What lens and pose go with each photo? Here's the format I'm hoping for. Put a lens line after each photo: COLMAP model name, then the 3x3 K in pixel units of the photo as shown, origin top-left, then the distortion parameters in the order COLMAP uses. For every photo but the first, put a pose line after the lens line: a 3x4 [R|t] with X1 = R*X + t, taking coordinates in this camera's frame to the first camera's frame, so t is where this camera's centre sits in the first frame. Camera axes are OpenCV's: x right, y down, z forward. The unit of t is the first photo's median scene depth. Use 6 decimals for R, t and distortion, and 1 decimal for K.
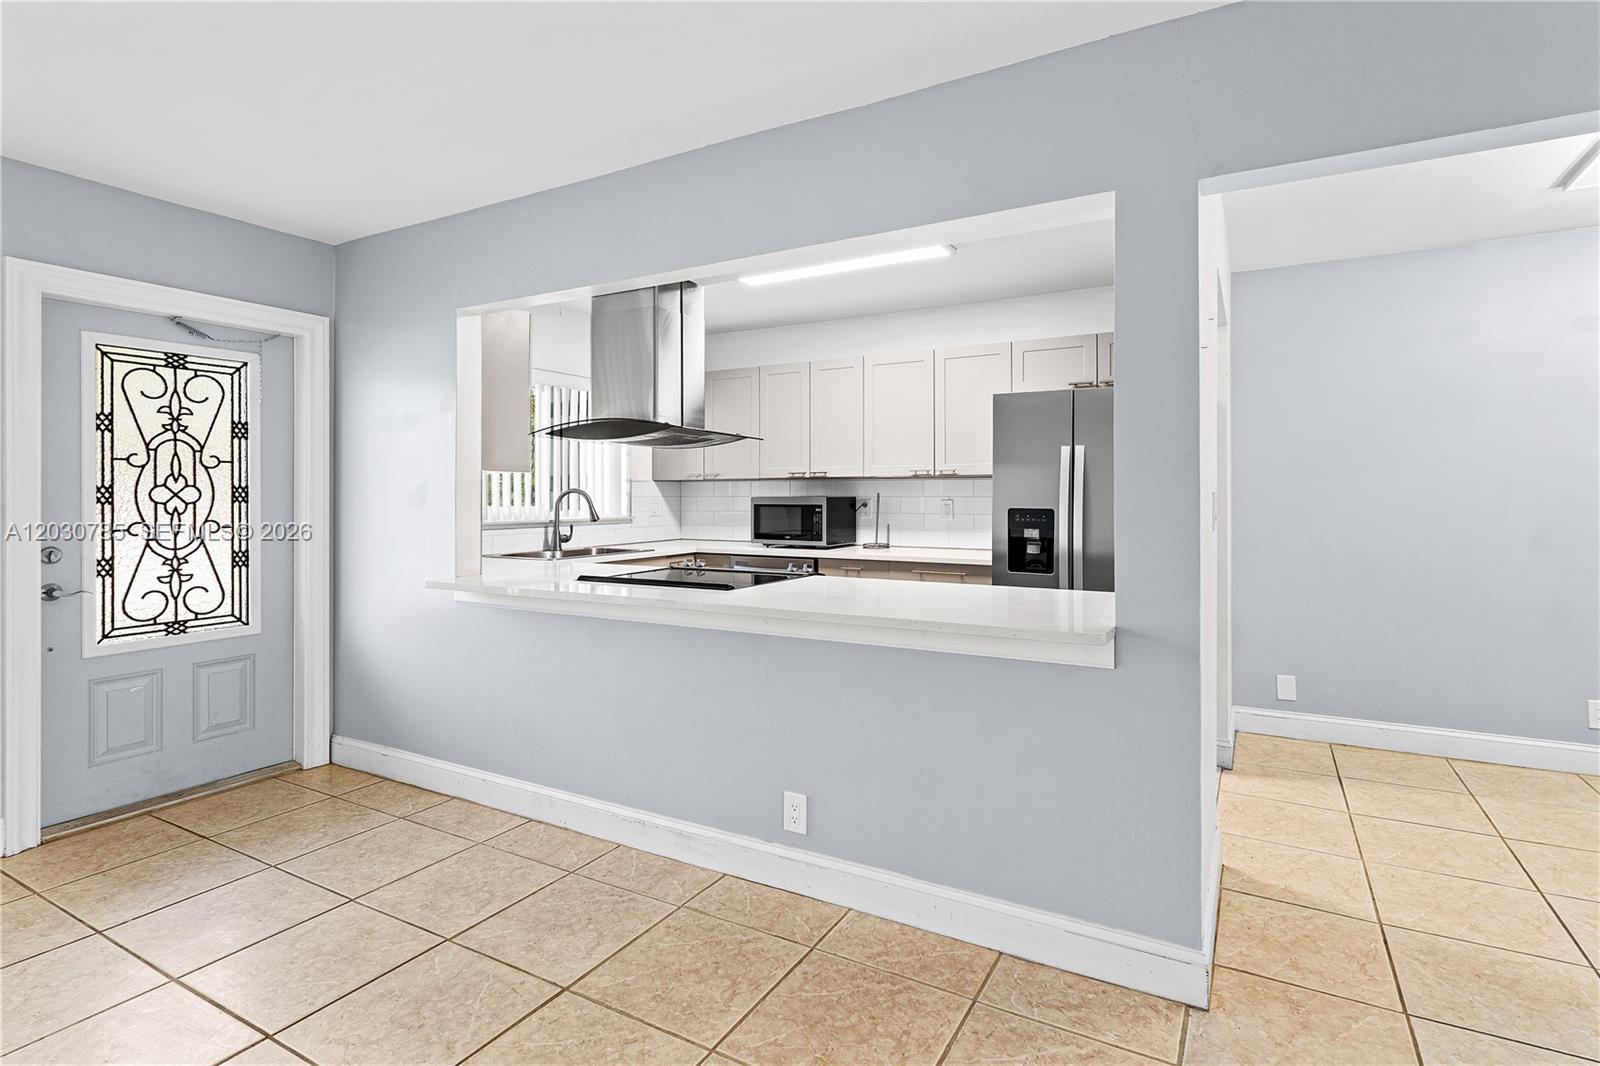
lens RADIAL K [[797.1, 0, 799.3], [0, 797.1, 492.1], [0, 0, 1]] dist [0.003760, -0.000584]
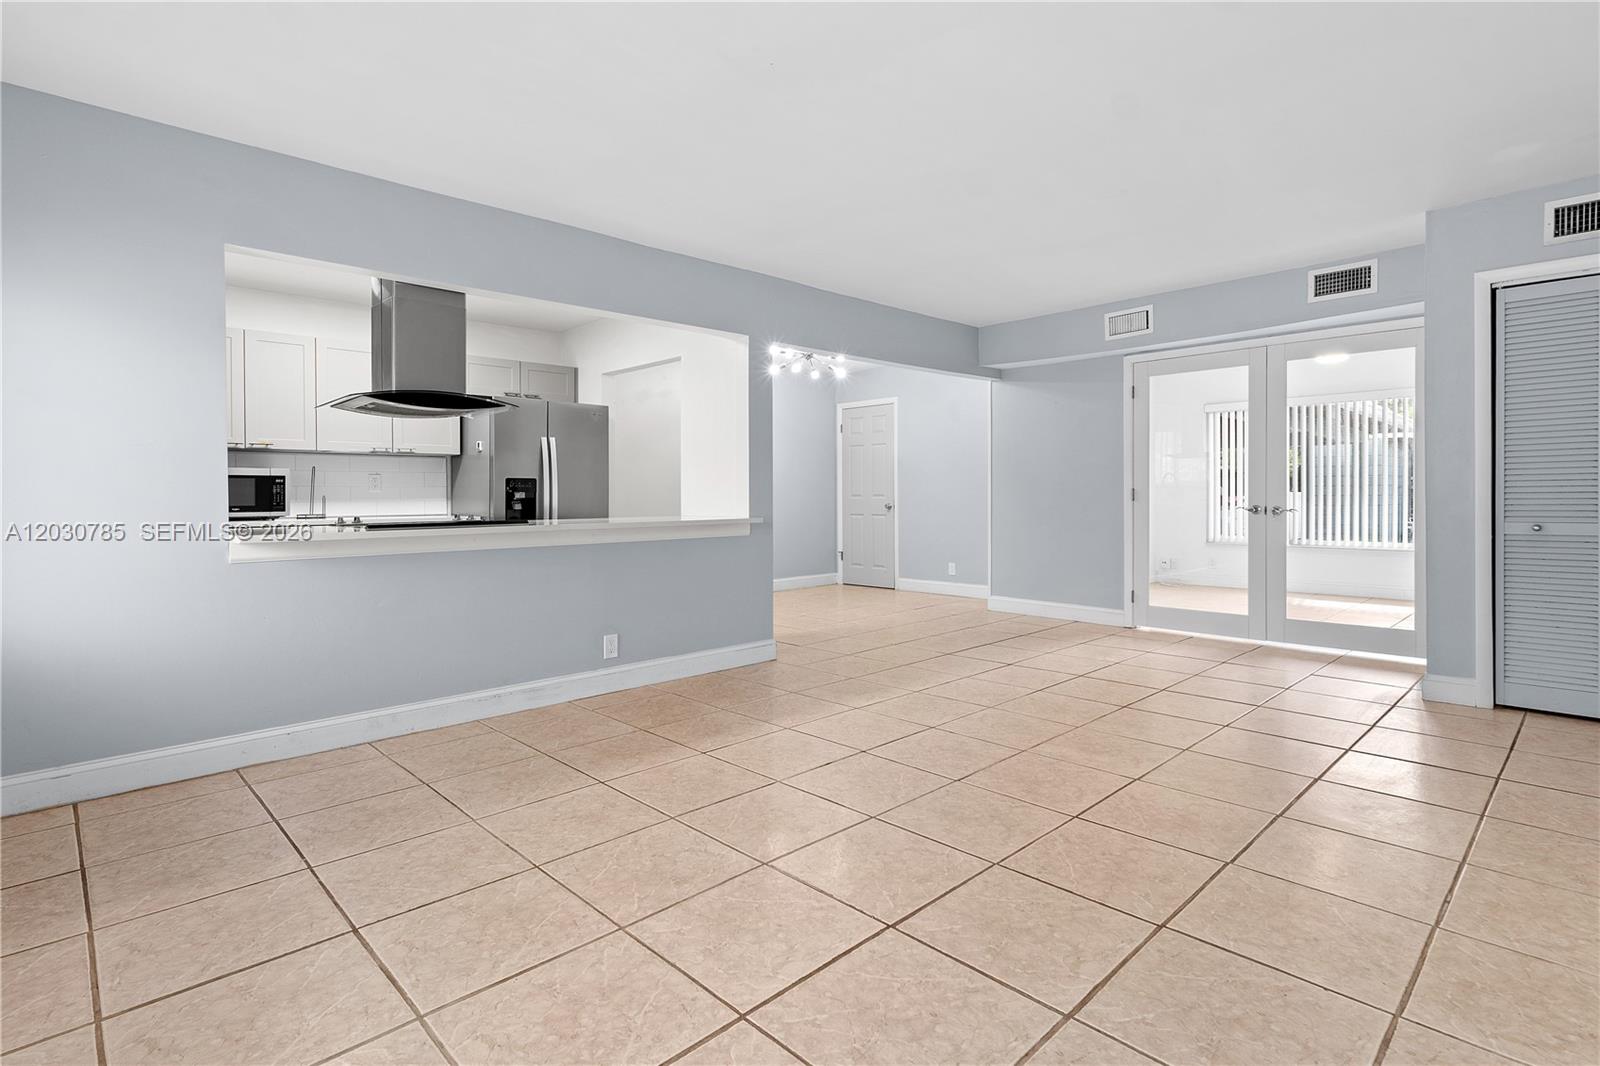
lens RADIAL K [[797.1, 0, 835.9], [0, 797.1, 490.9], [0, 0, 1]] dist [0.003760, -0.000584]
pose [[0.254502, 0.004988, 0.967059, -1.248186], [0.004652, 0.999969, -0.006382, 0.071160], [-0.967061, 0.006123, 0.254471, 0.089693]]
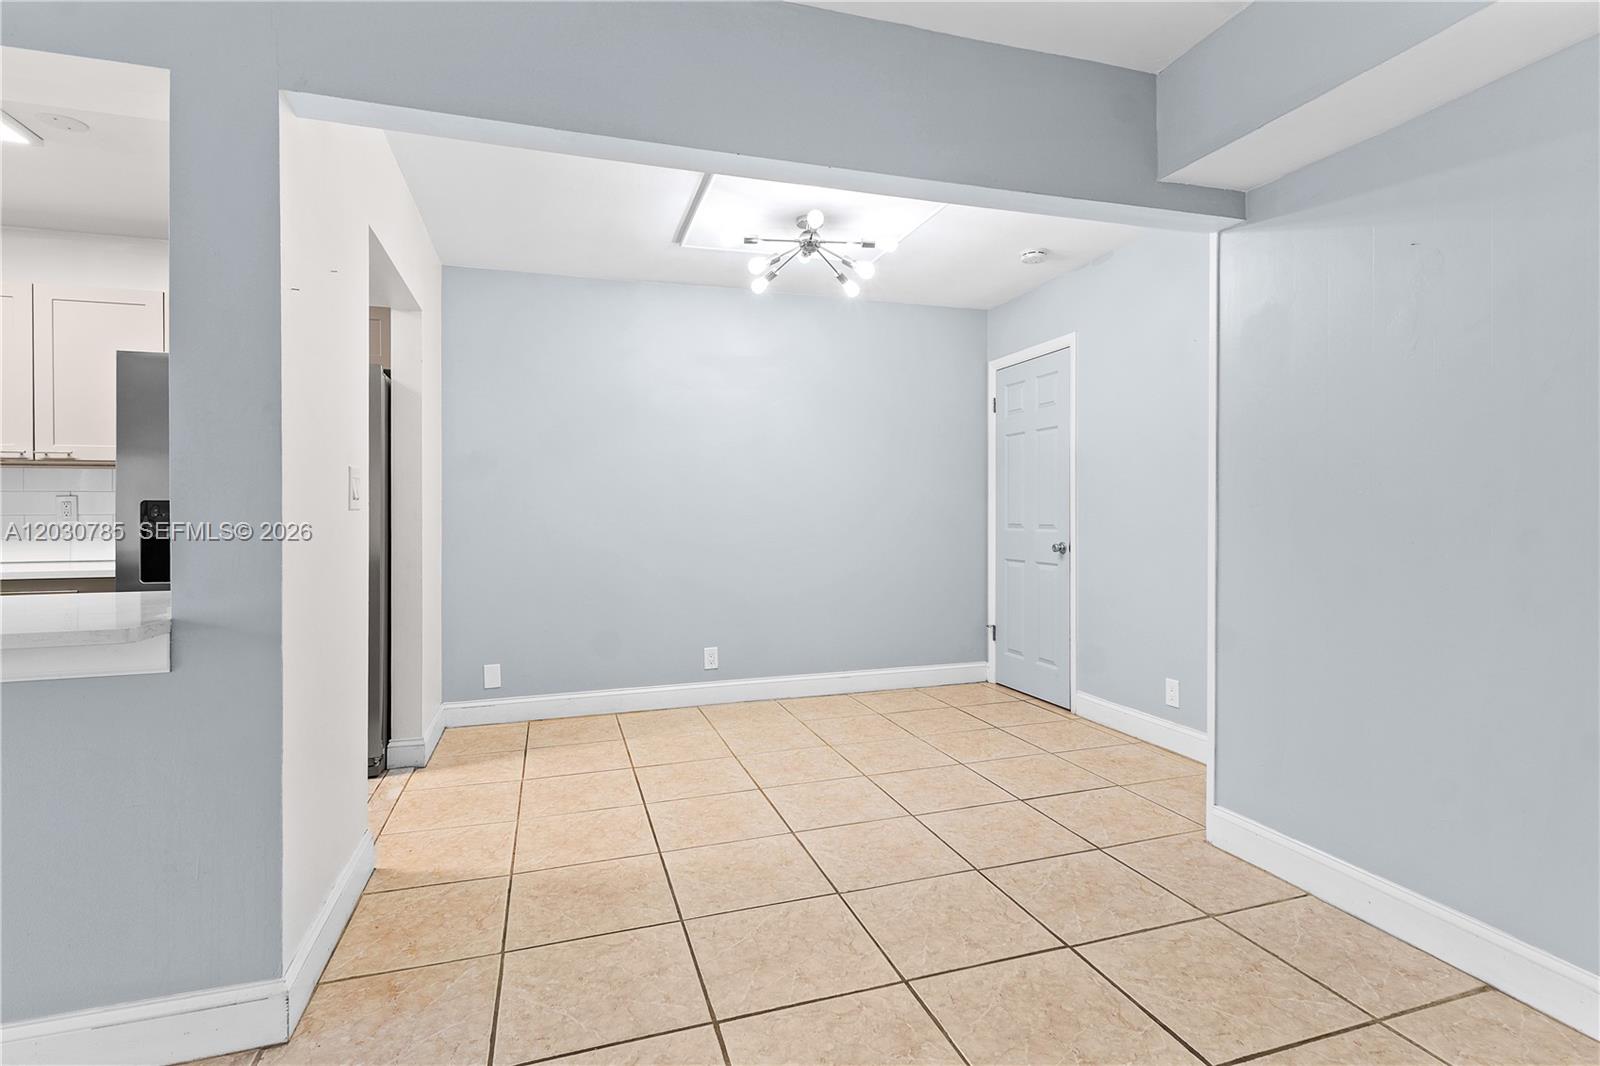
lens RADIAL K [[797.1, 0, 816.5], [0, 797.1, 525.1], [0, 0, 1]] dist [0.003760, -0.000584]
pose [[0.664968, -0.012490, 0.746767, 0.153677], [0.001529, 0.999881, 0.015362, 0.042730], [-0.746870, -0.009073, 0.664908, -0.005767]]
